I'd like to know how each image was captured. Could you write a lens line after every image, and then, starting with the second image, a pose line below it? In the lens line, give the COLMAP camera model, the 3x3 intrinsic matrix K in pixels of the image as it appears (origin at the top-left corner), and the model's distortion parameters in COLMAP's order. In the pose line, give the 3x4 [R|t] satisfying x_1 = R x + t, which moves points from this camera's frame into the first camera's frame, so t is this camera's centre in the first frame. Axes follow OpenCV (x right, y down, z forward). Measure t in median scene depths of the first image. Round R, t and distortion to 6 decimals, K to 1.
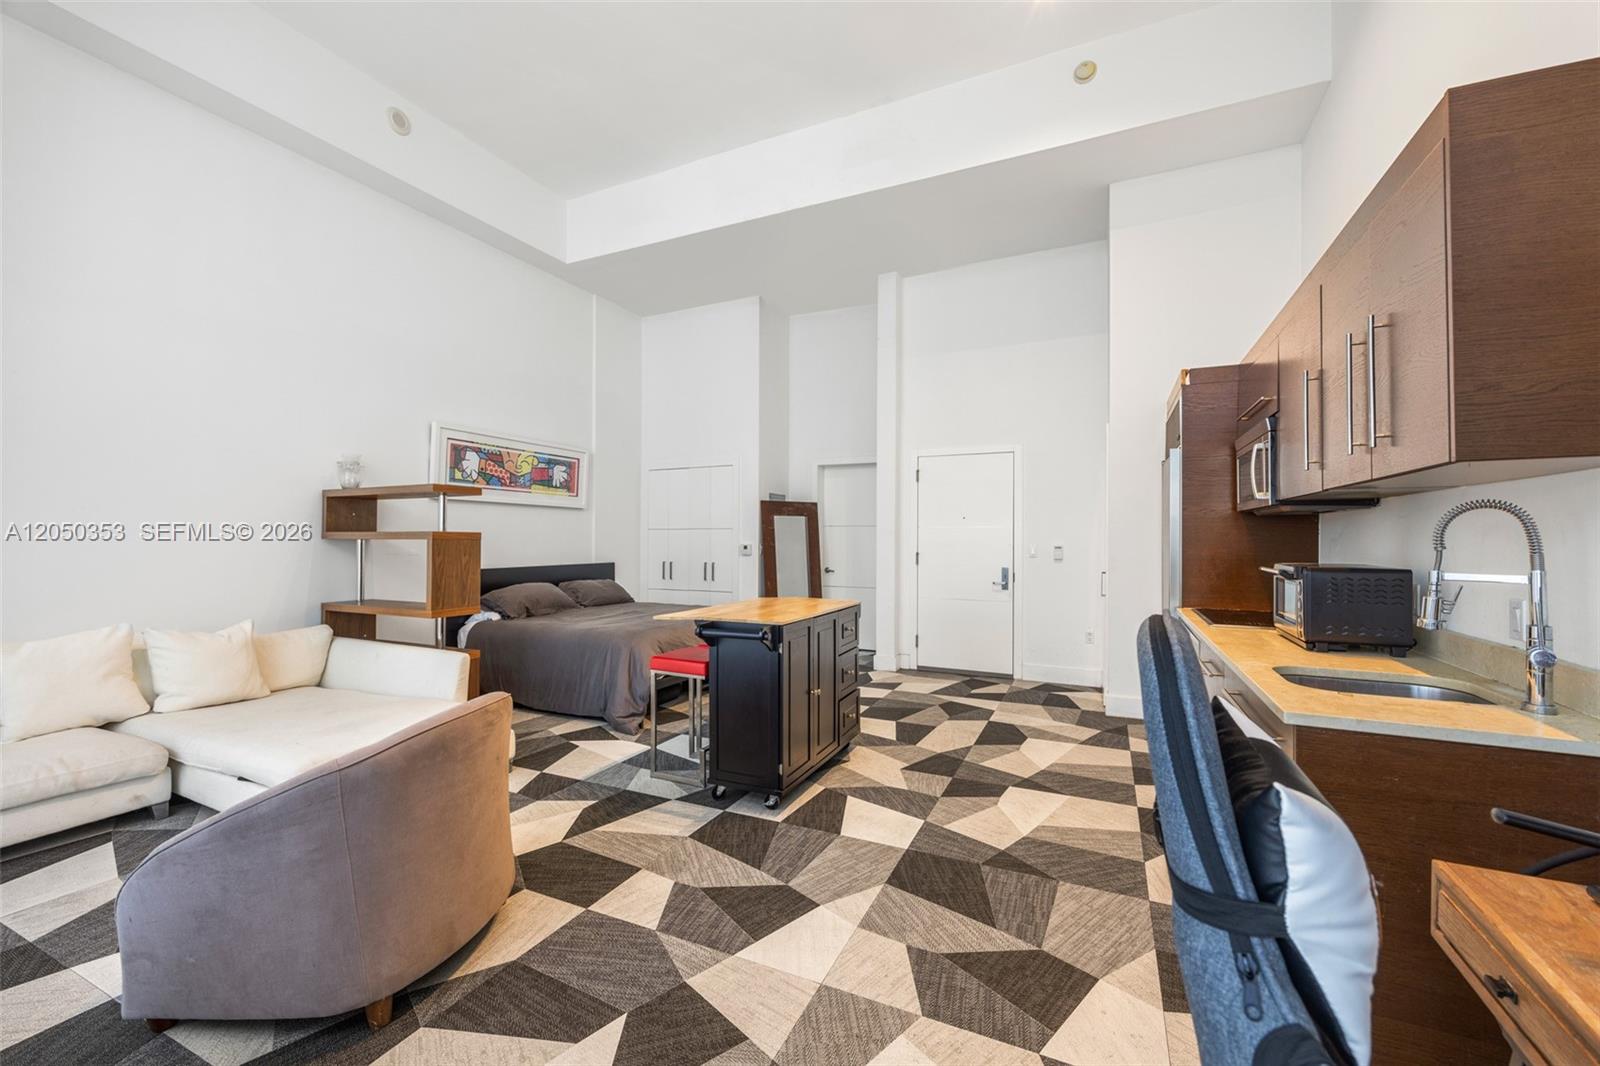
lens RADIAL K [[639.3, 0, 809.6], [0, 639.3, 533.4], [0, 0, 1]] dist [-0.001806, -0.000309]
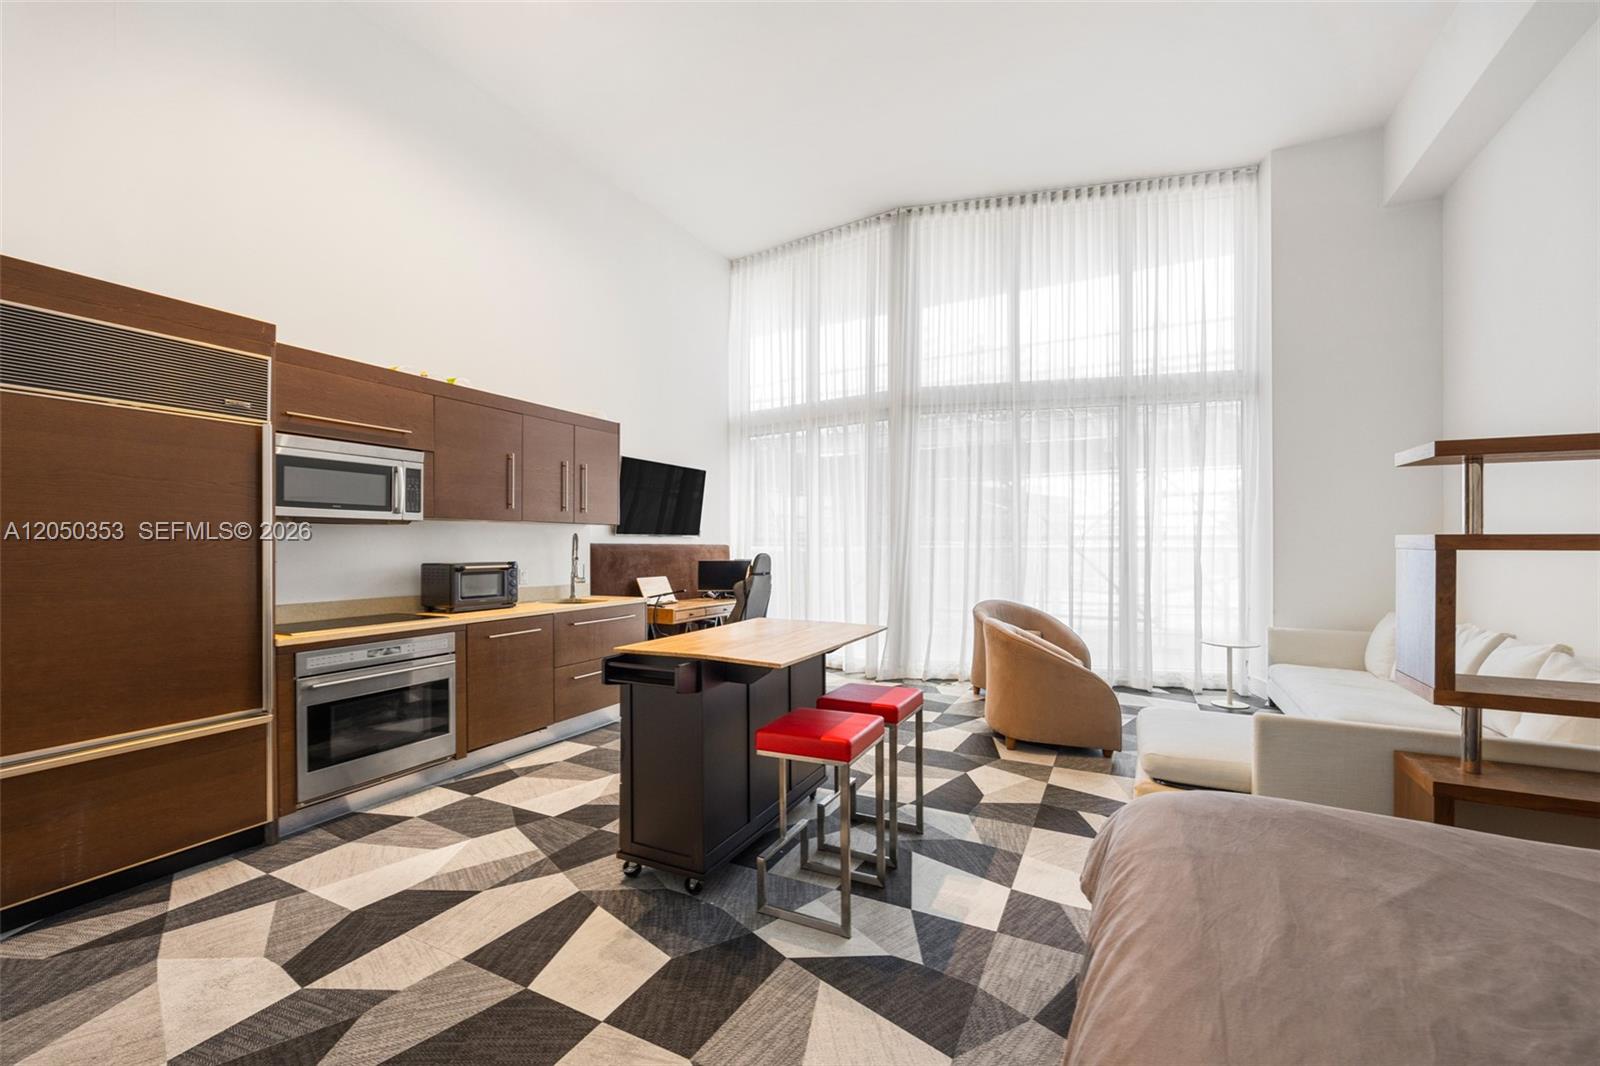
lens RADIAL K [[643.1, 0, 806.9], [0, 643.1, 538.9], [0, 0, 1]] dist [-0.001717, 0.000019]
pose [[-0.999439, 0.000889, 0.033467, -0.092187], [0.000398, 0.999892, -0.014669, 0.010987], [-0.033477, -0.014648, -0.999332, 2.138990]]
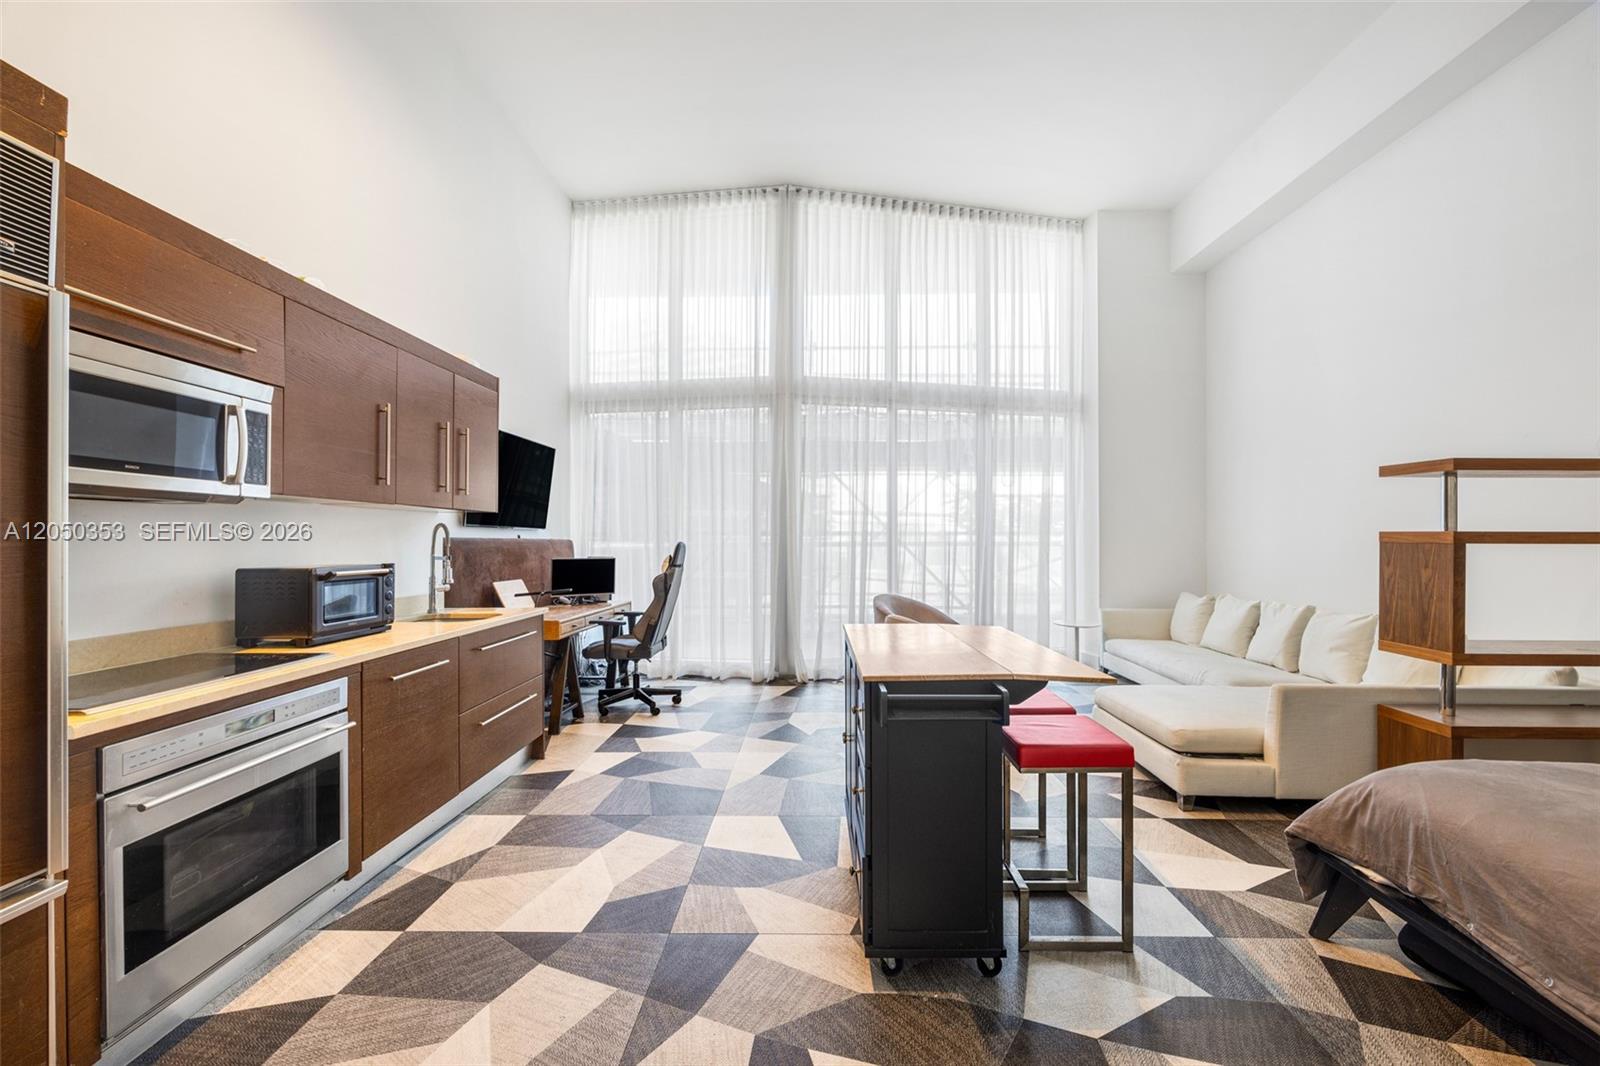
lens RADIAL K [[639.3, 0, 809.6], [0, 639.3, 533.4], [0, 0, 1]] dist [-0.001806, -0.000309]
pose [[-0.915379, -0.004252, -0.402571, 0.403885], [0.002356, 0.999871, -0.015919, 0.011738], [0.402587, -0.015521, -0.915250, 1.871050]]
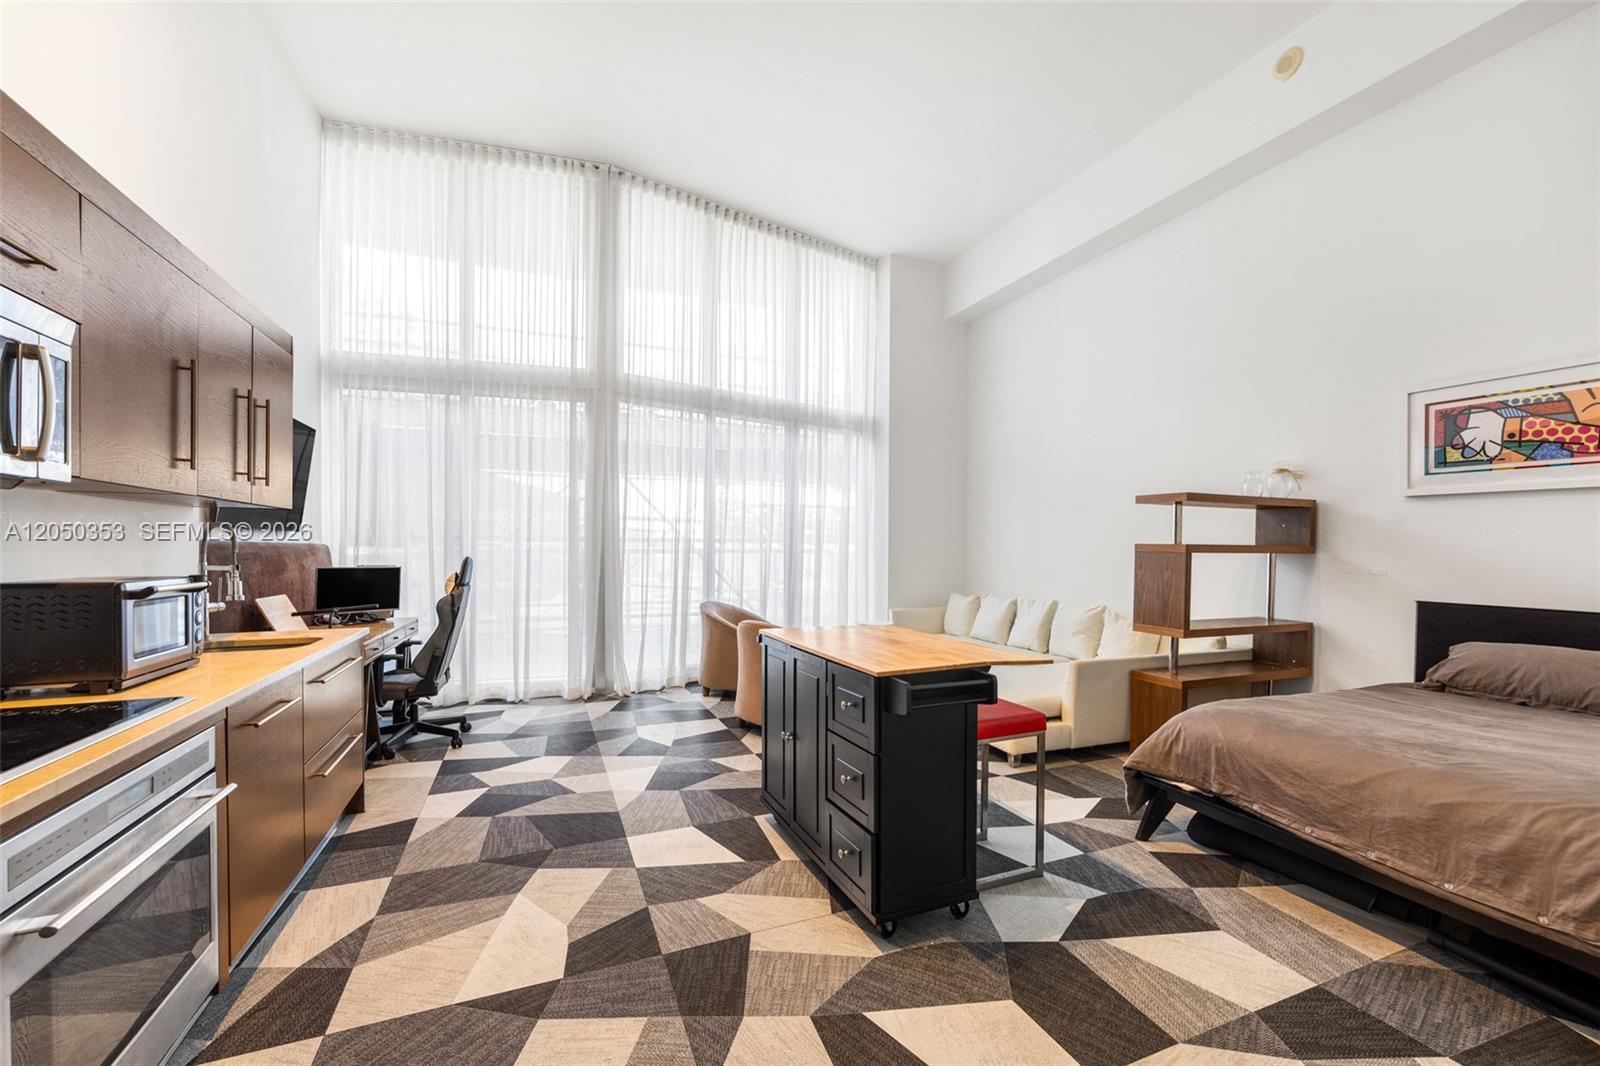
lens RADIAL K [[647.0, 0, 808.8], [0, 647.0, 553.1], [0, 0, 1]] dist [-0.001627, -0.000171]
pose [[-0.674670, 0.001576, -0.738118, 0.661873], [-0.002122, 0.999989, 0.004075, 0.010750], [0.738117, 0.004315, -0.674659, 1.734665]]
